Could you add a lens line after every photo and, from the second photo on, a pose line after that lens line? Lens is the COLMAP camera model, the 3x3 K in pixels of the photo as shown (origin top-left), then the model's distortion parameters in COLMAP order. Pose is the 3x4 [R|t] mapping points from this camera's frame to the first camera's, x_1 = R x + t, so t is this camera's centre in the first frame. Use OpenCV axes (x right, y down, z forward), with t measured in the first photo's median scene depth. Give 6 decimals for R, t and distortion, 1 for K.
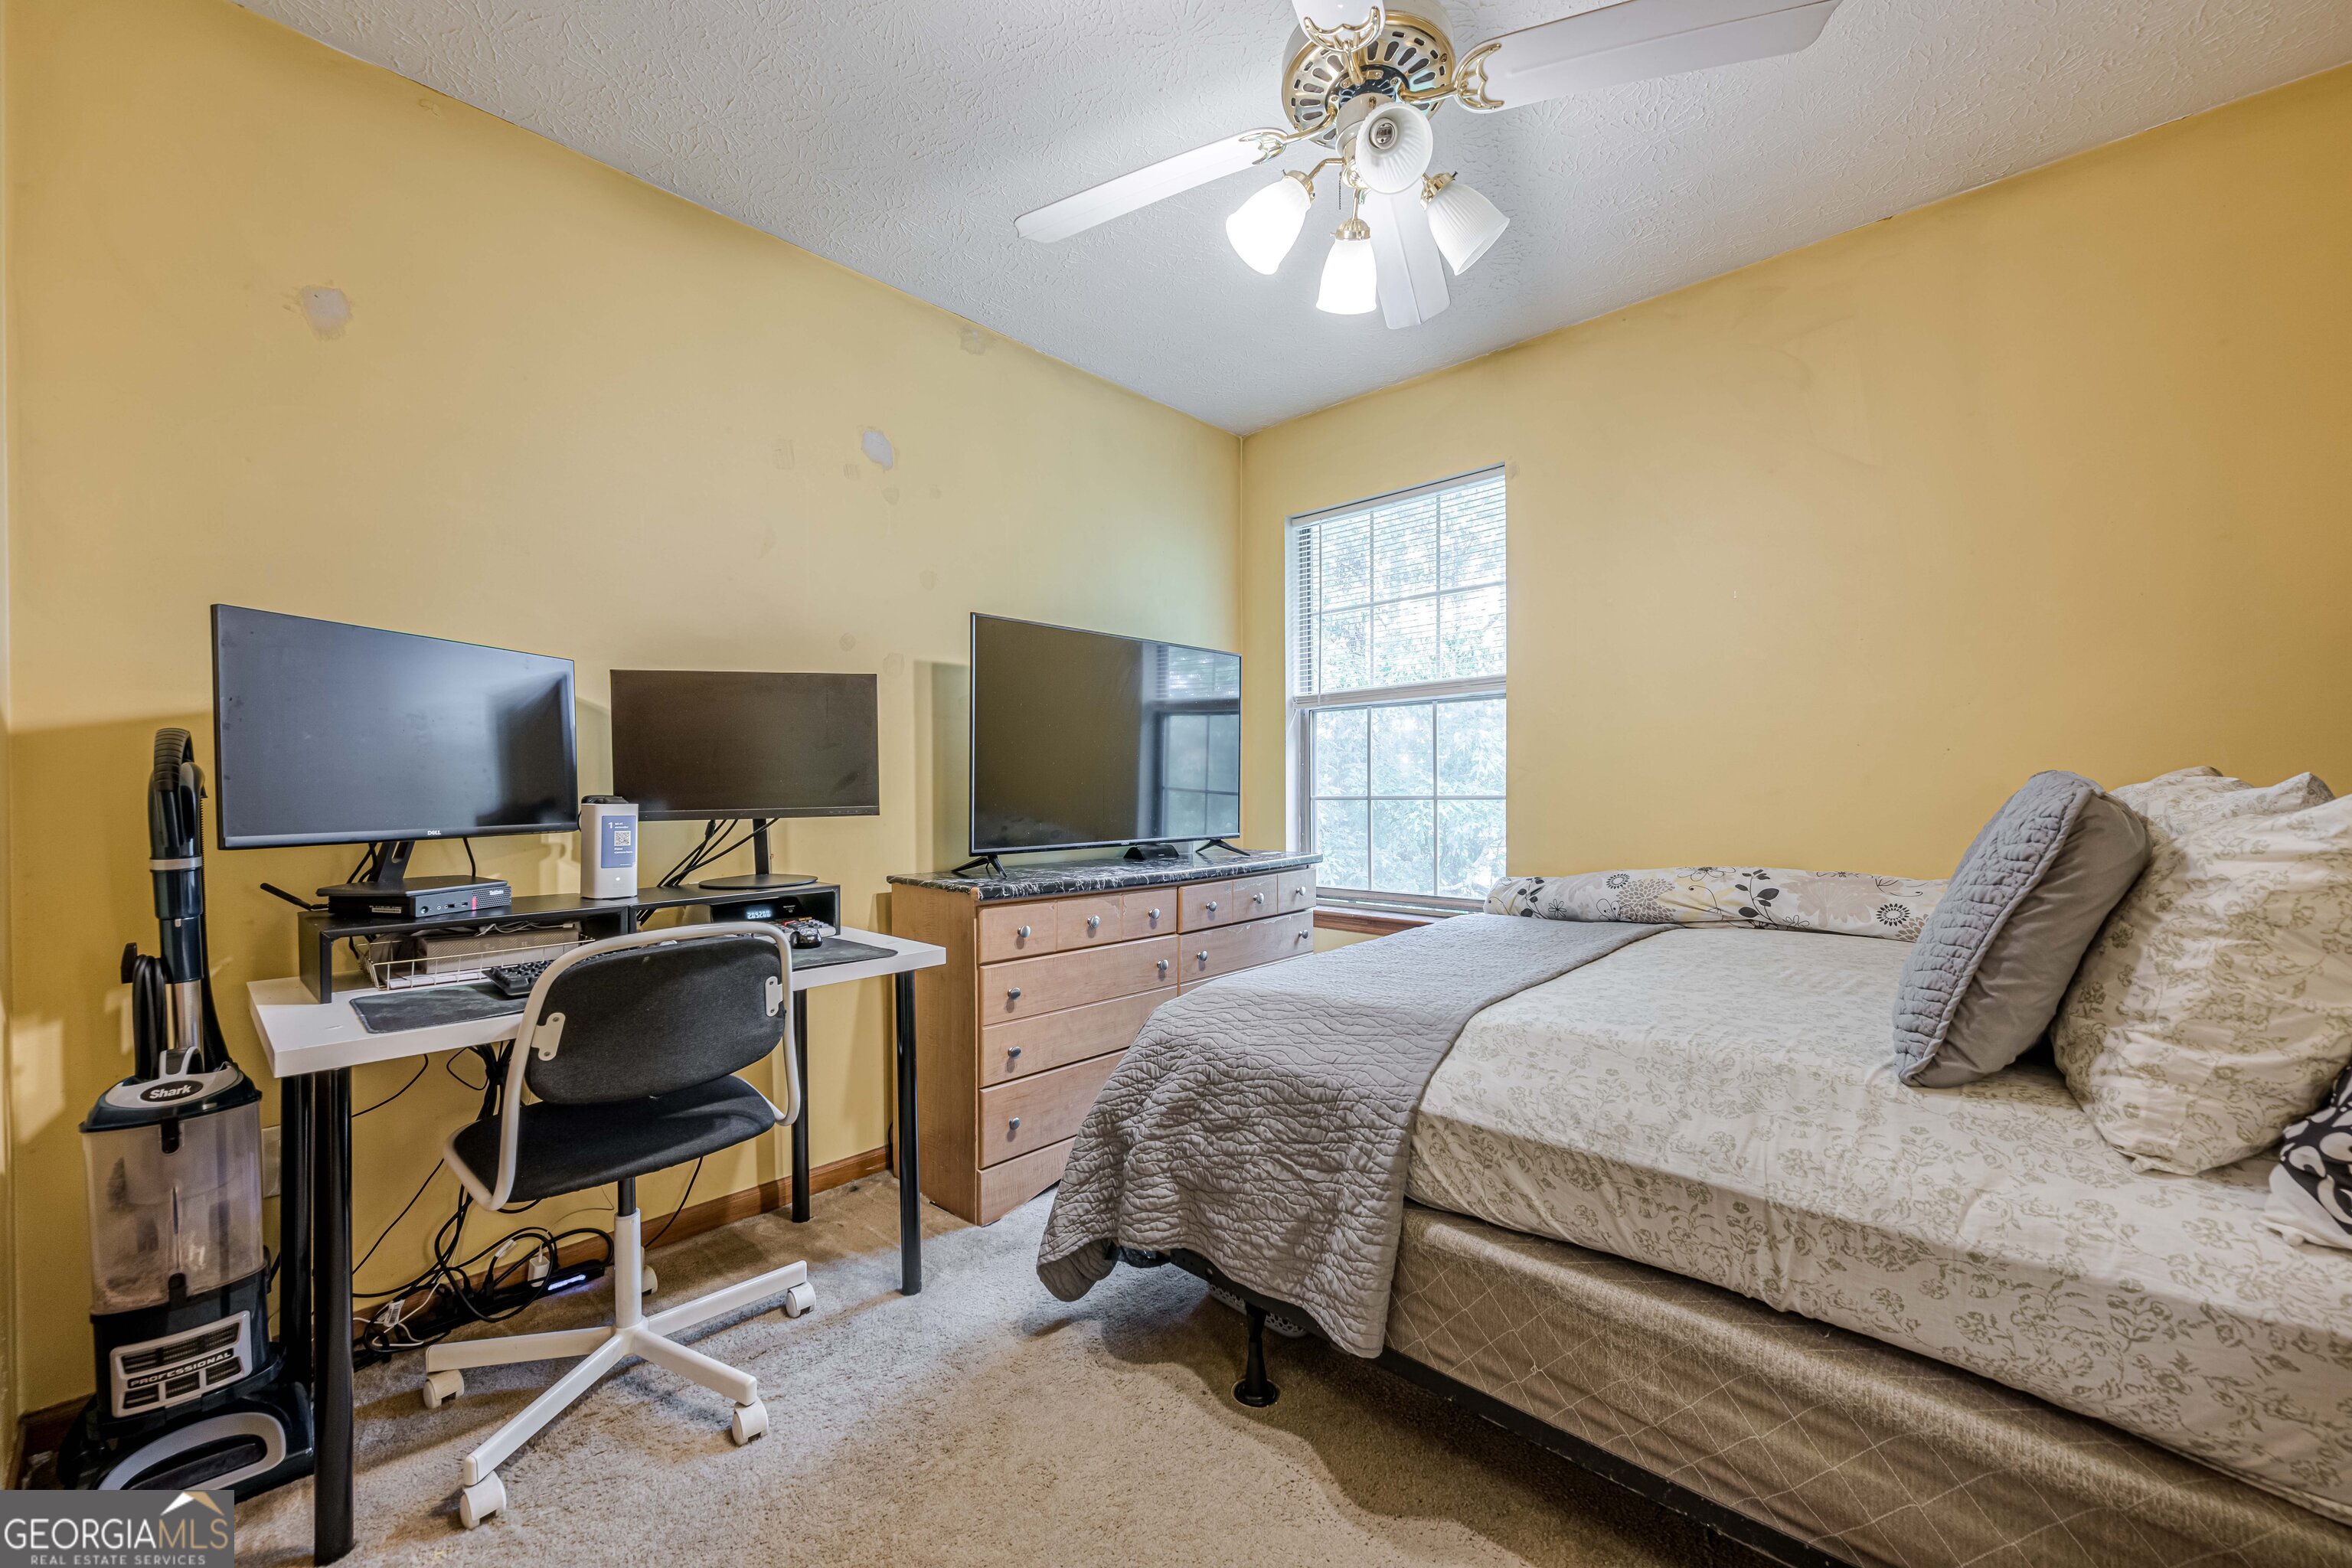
lens RADIAL K [[915.1, 0, 1184.4], [0, 915.1, 786.9], [0, 0, 1]] dist [-0.000901, 0.000888]
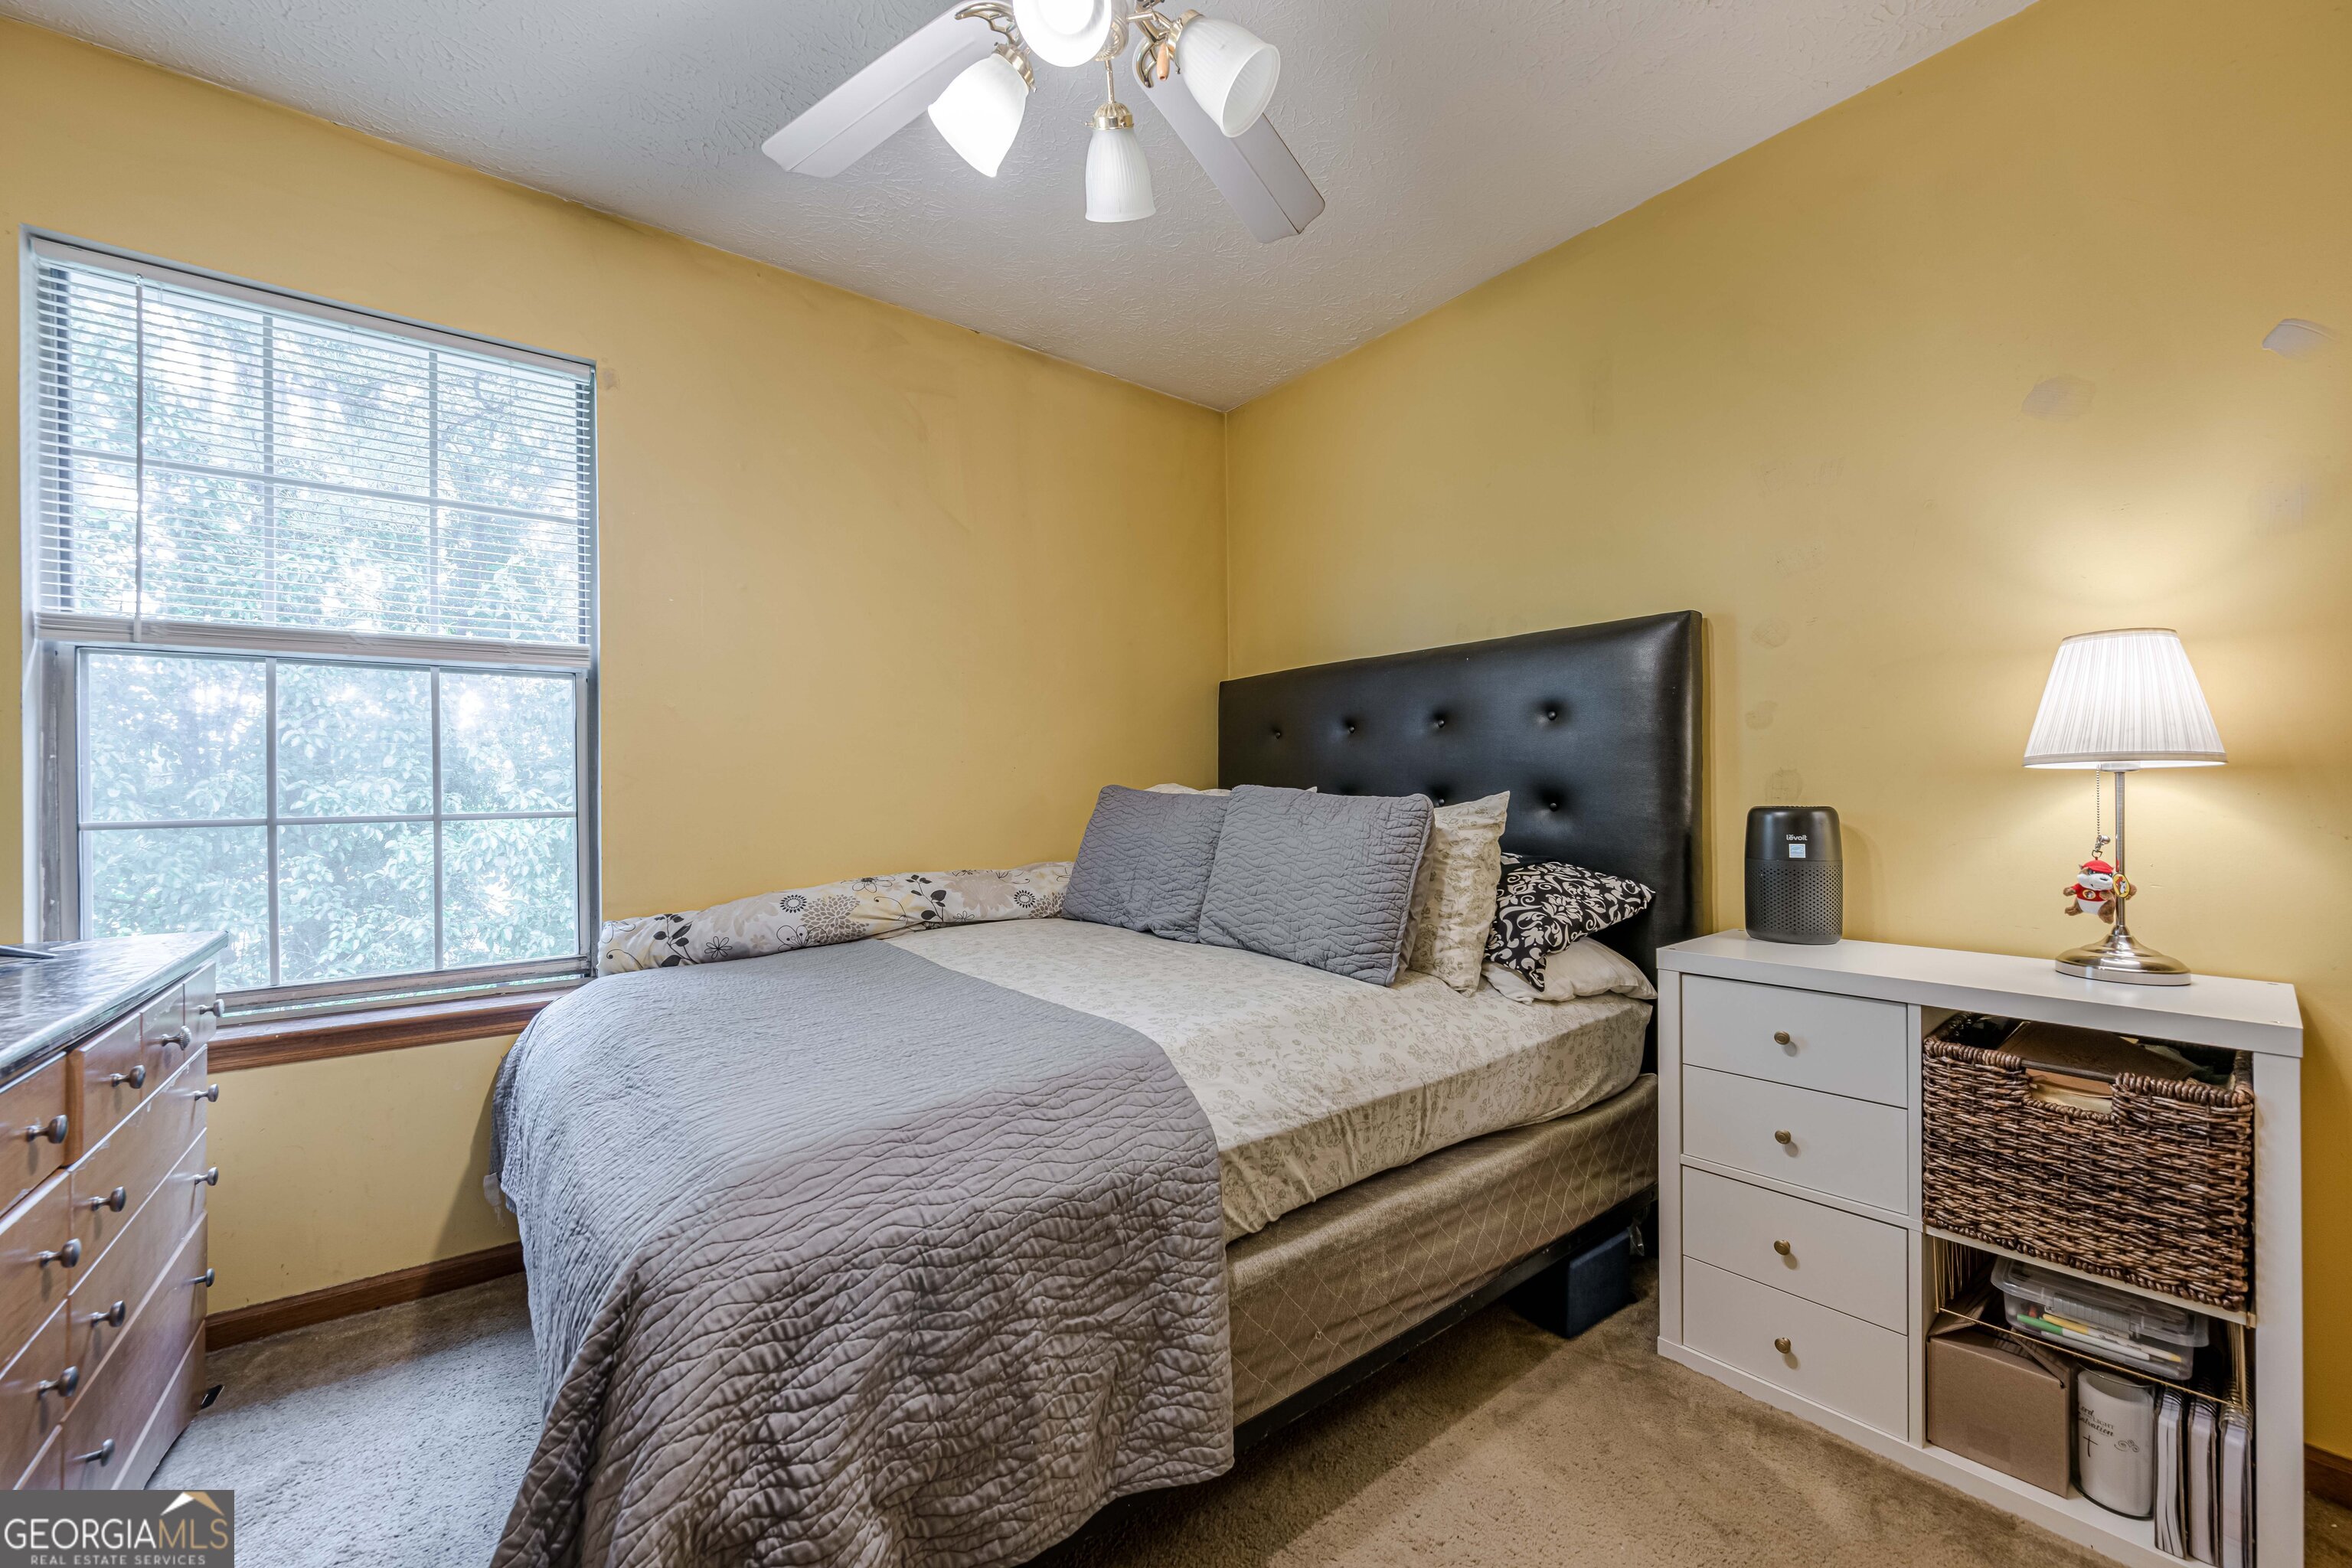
lens RADIAL K [[915.1, 0, 1184.4], [0, 915.1, 786.9], [0, 0, 1]] dist [-0.000901, 0.000888]
pose [[0.163240, 0.008061, 0.986554, -0.548135], [0.007518, 0.999927, -0.009414, 0.000490], [-0.986558, 0.008954, 0.163167, 0.751869]]
